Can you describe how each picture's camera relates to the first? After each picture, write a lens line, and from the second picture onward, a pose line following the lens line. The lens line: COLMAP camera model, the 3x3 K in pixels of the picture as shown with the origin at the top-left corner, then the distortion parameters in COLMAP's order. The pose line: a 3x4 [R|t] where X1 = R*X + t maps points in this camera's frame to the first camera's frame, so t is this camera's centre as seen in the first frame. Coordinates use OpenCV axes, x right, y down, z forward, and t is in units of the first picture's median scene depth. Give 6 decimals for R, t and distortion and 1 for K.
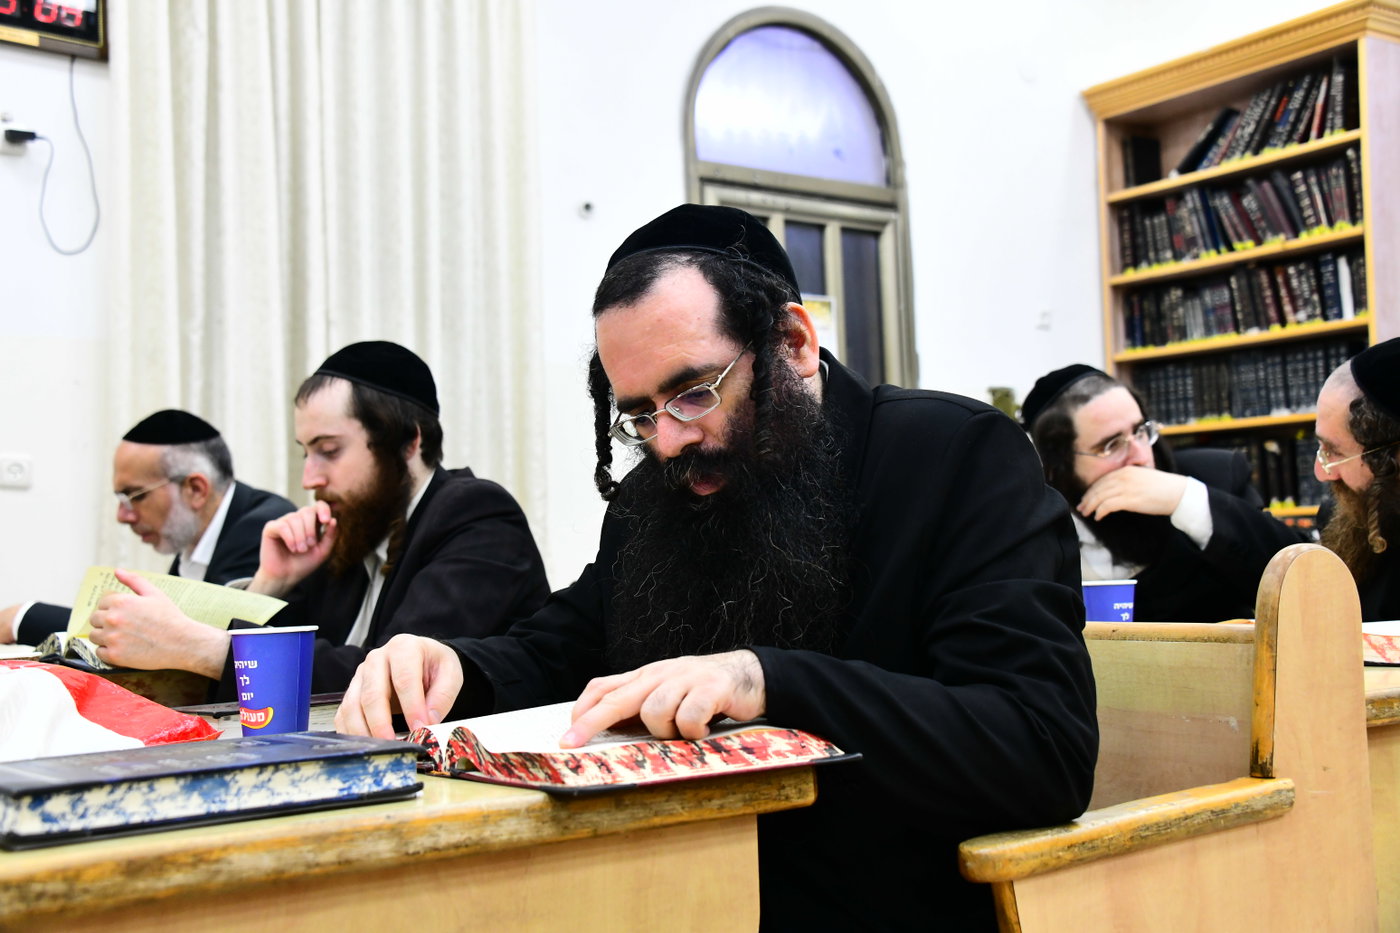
lens RADIAL K [[1589.5, 0, 708.6], [0, 1589.5, 471.4], [0, 0, 1]] dist [0.077166, 0.037330]
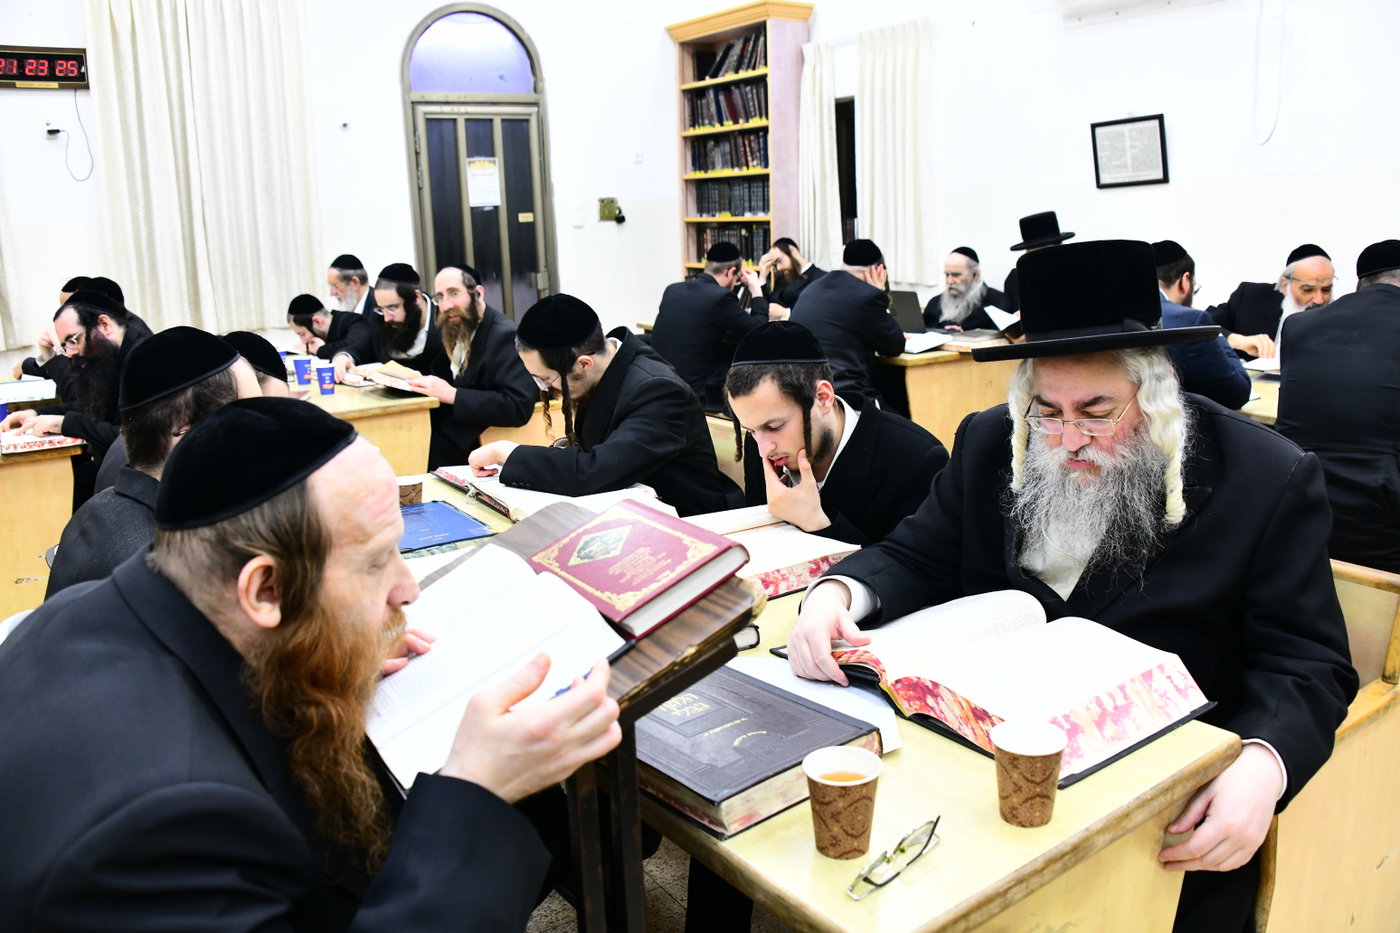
lens RADIAL K [[1098.4, 0, 700.0], [0, 1098.4, 466.5], [0, 0, 1]] dist [-0.156391, 0.075620]
pose [[0.998966, 0.014434, -0.043109, 0.360920], [-0.002033, 0.961492, 0.274827, -0.103087], [0.045416, -0.274455, 0.960527, -0.312465]]
